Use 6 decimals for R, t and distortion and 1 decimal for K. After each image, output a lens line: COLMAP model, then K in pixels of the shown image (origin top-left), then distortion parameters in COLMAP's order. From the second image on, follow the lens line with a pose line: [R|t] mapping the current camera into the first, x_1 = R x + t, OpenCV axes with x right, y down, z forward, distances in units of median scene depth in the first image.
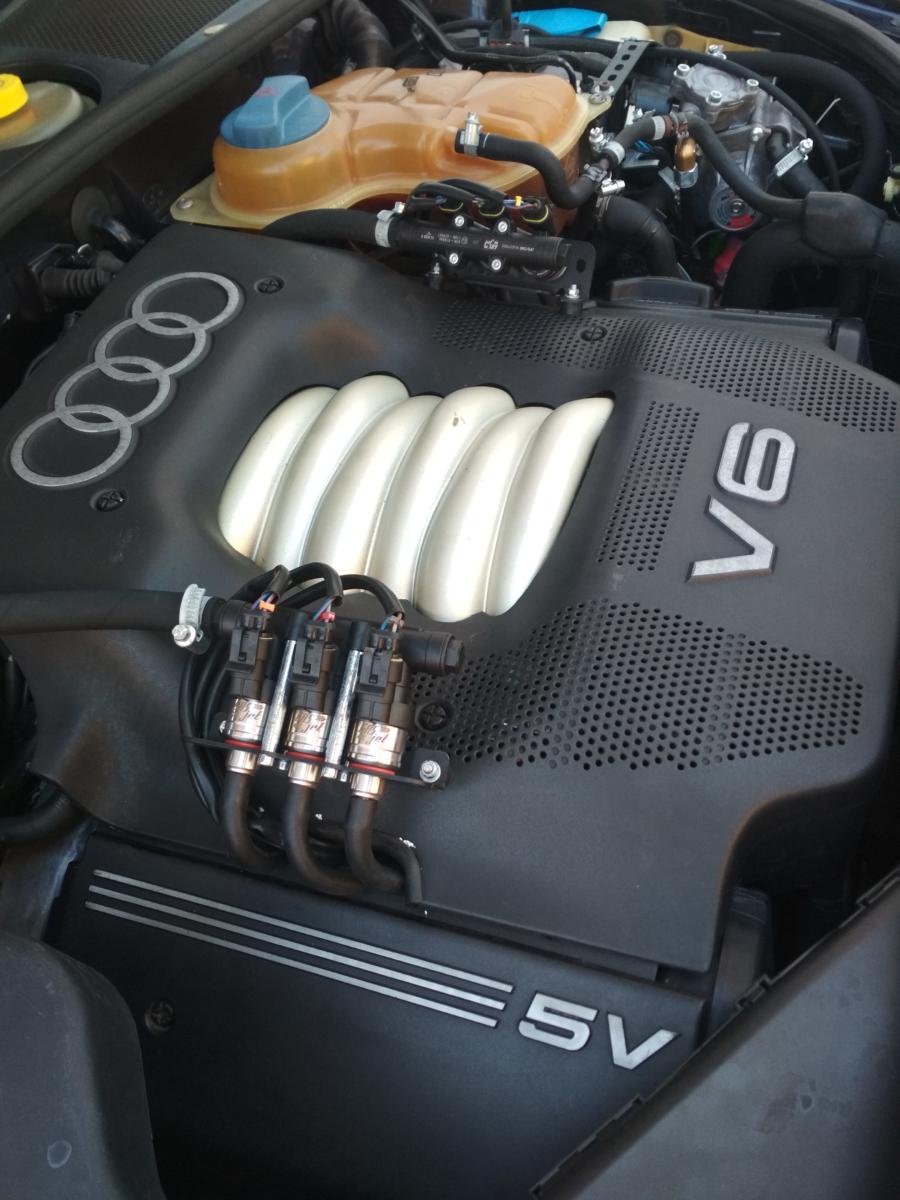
lens RADIAL K [[1071.5, 0, 450.0], [0, 1071.5, 600.0], [0, 0, 1]] dist [0.123510, -0.286540]
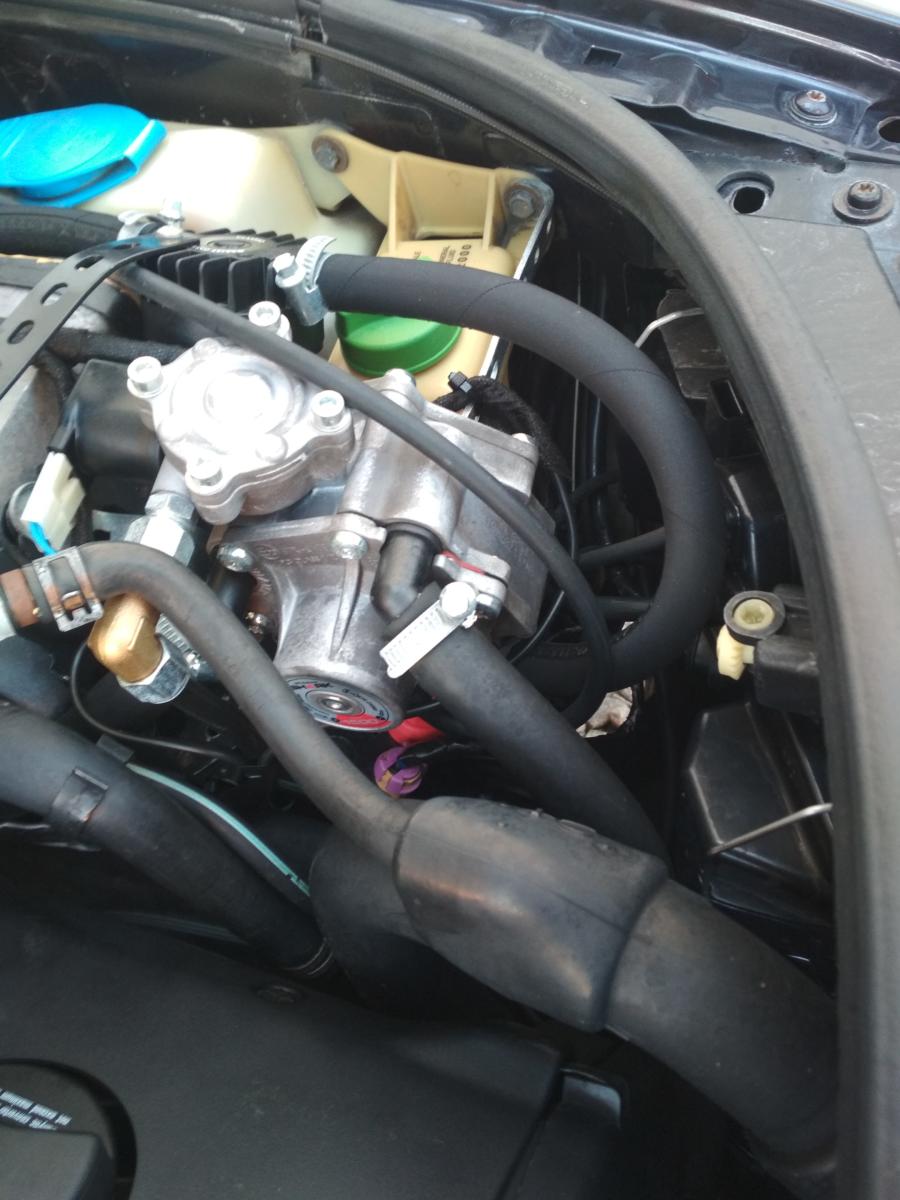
lens RADIAL K [[1071.5, 0, 450.0], [0, 1071.5, 600.0], [0, 0, 1]] dist [0.123510, -0.286540]
pose [[0.993965, -0.025539, -0.106688, 0.476840], [0.036411, 0.994197, 0.101229, -0.597355], [0.103483, -0.104502, 0.989126, 0.854753]]
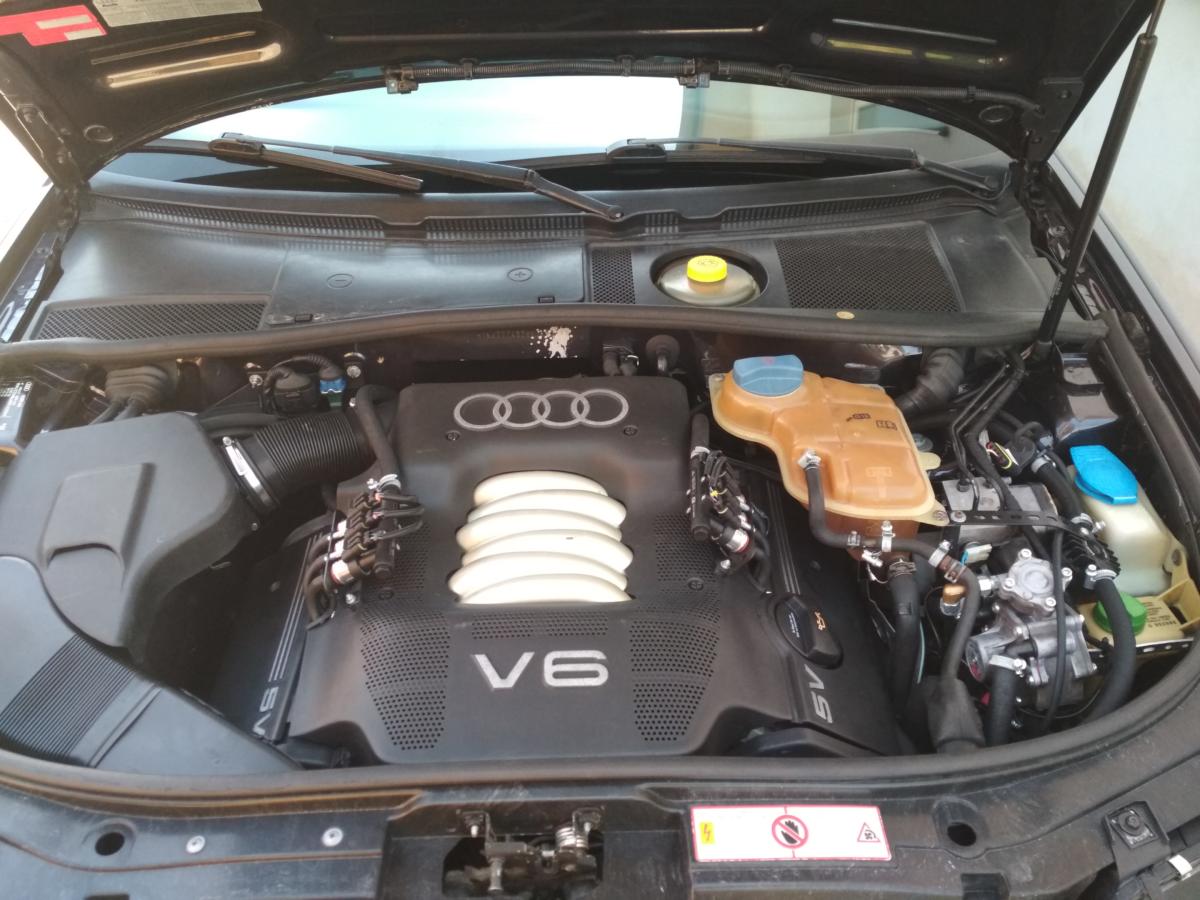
lens RADIAL K [[1071.5, 0, 588.7], [0, 1071.5, 453.4], [0, 0, 1]] dist [0.123510, -0.286540]
pose [[0.349815, 0.658832, -0.666010, 1.053599], [-0.717738, 0.645372, 0.261432, -0.708933], [0.602065, 0.386568, 0.698630, -0.269178]]
